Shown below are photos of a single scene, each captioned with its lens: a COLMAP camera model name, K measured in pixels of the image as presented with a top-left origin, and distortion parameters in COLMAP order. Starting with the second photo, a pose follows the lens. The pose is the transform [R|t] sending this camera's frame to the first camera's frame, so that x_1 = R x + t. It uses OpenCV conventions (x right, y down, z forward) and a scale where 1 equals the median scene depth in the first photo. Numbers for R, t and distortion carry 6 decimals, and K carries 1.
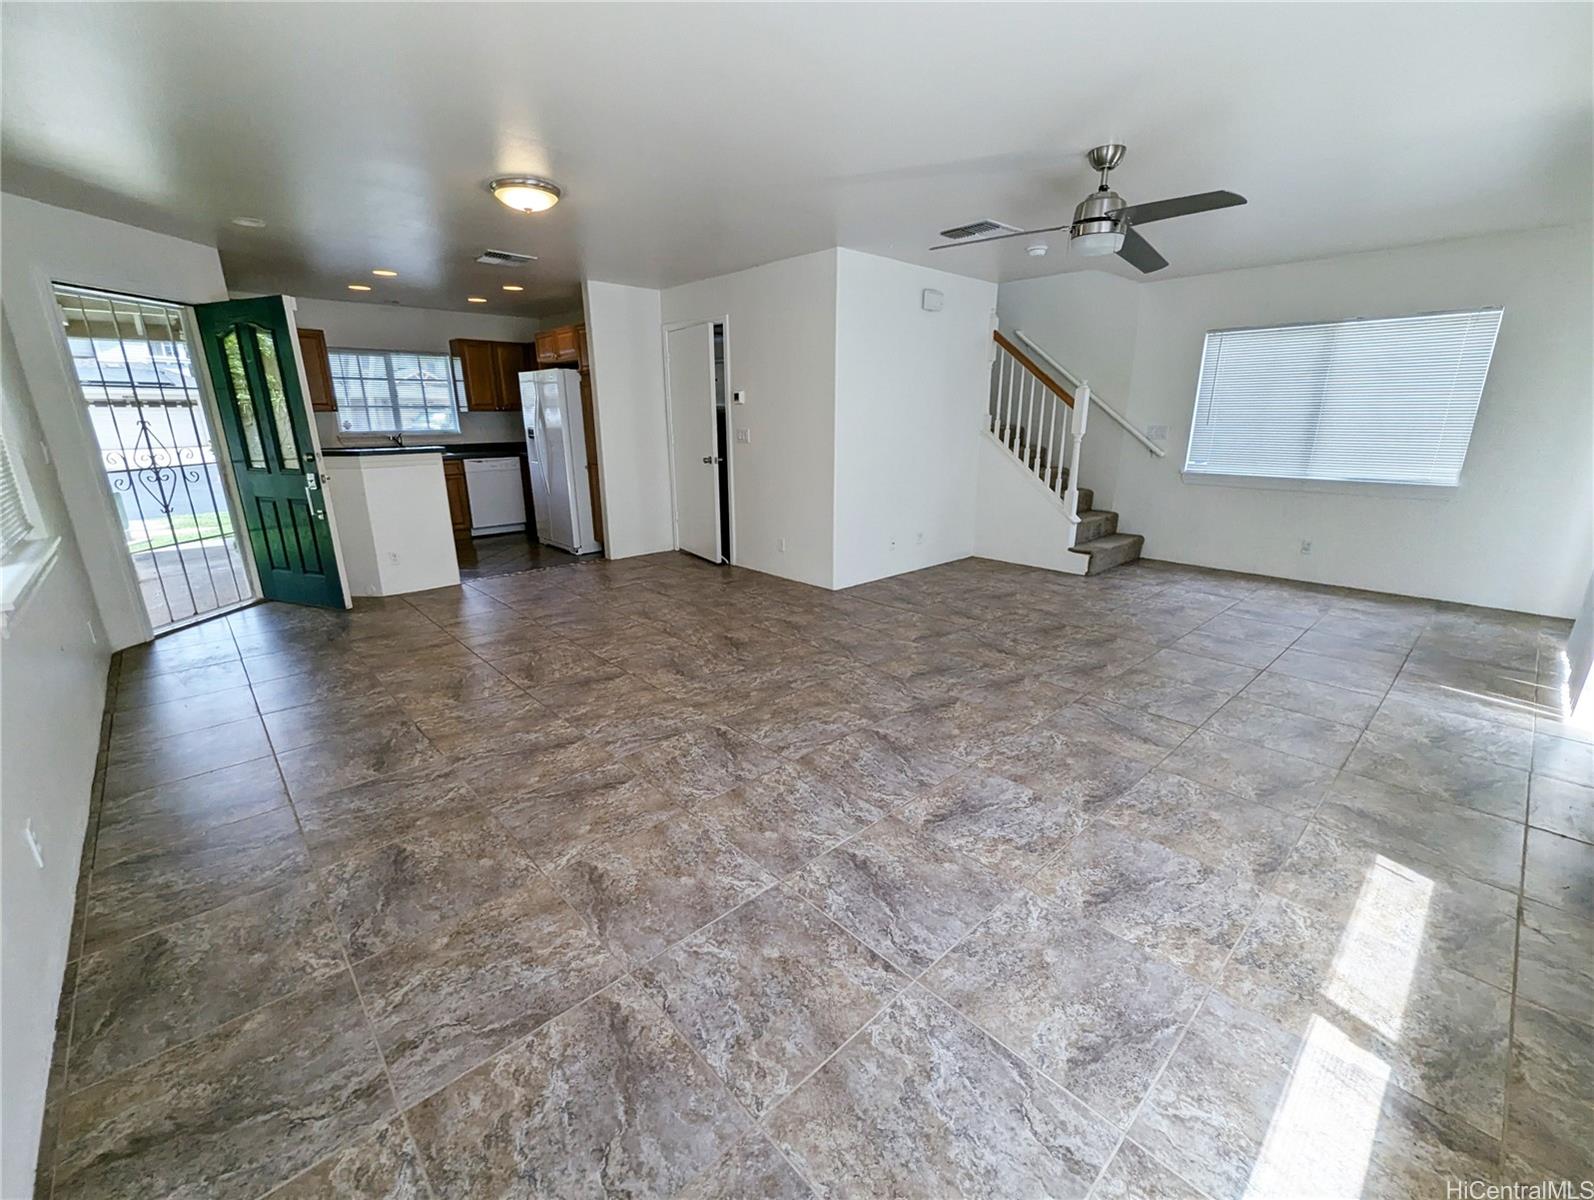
lens RADIAL K [[663.7, 0, 796.0], [0, 663.7, 603.2], [0, 0, 1]] dist [-0.001376, -0.000583]
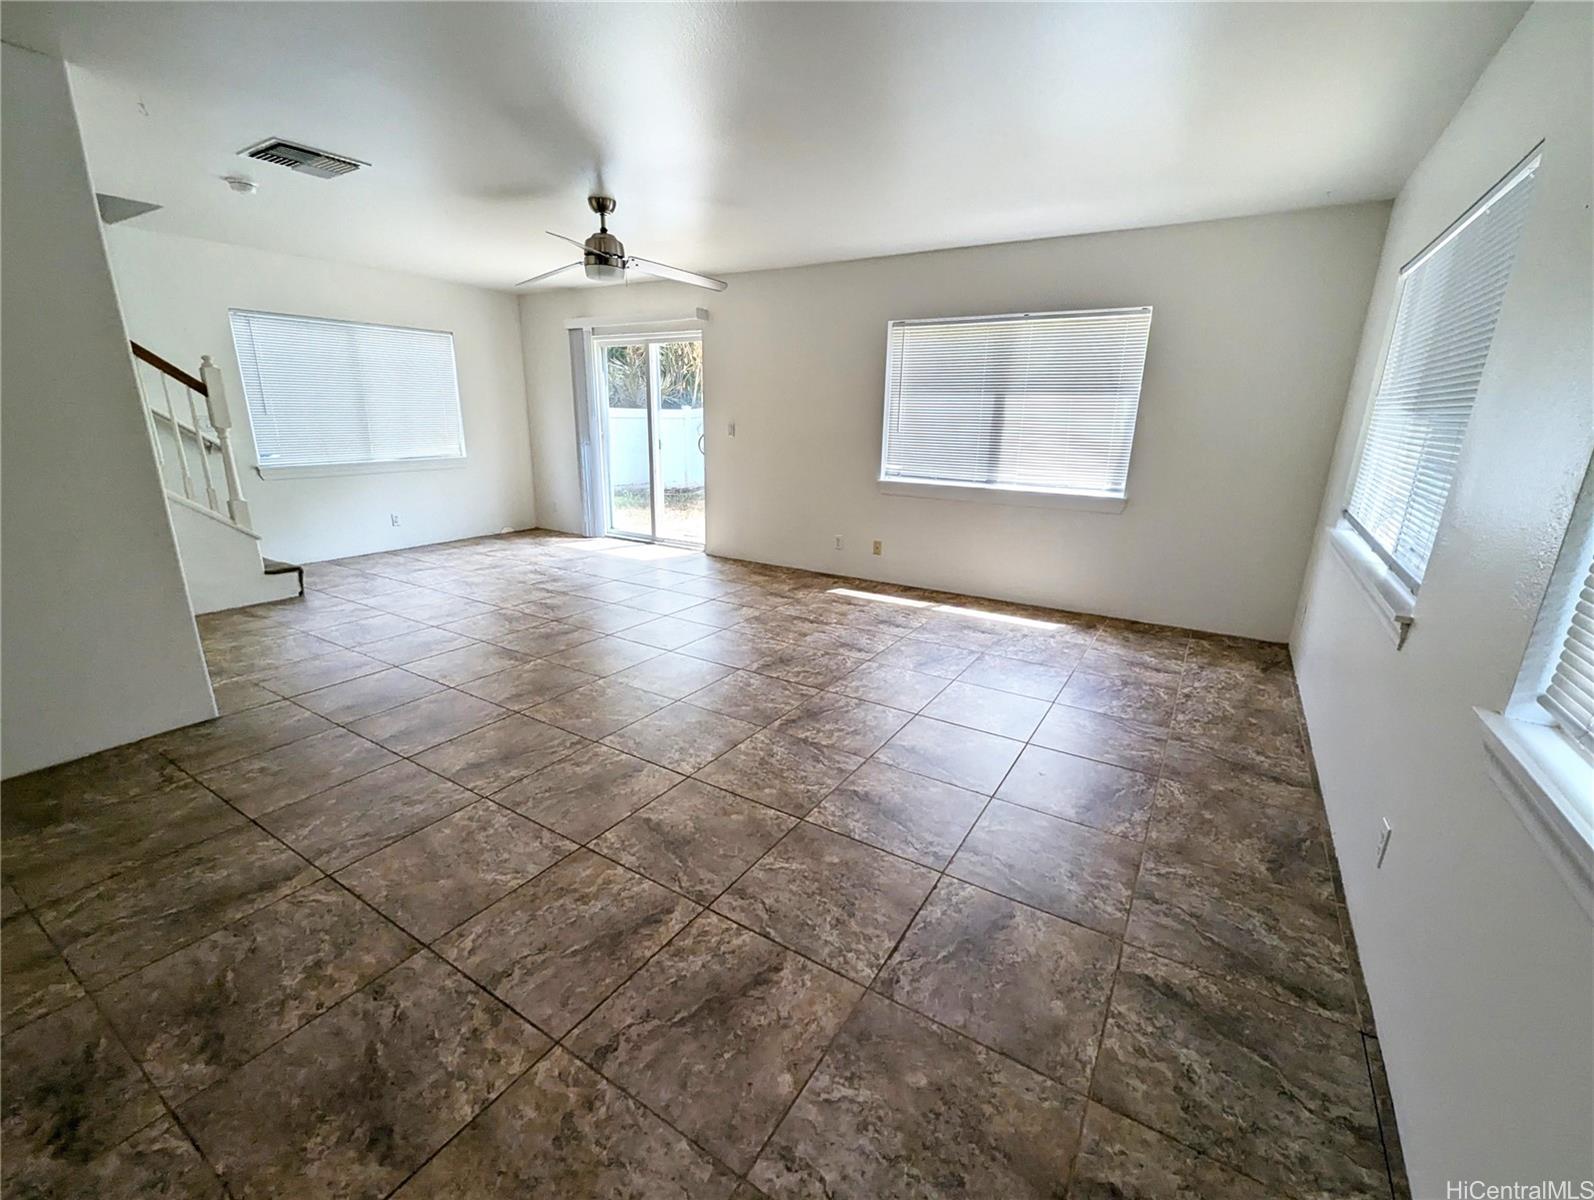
lens RADIAL K [[663.7, 0, 803.0], [0, 663.7, 603.7], [0, 0, 1]] dist [-0.001376, -0.000583]
pose [[-0.253099, -0.272326, 0.928321, -1.025654], [0.249050, 0.908882, 0.334525, -0.311133], [-0.934834, 0.315866, -0.162214, 1.090188]]
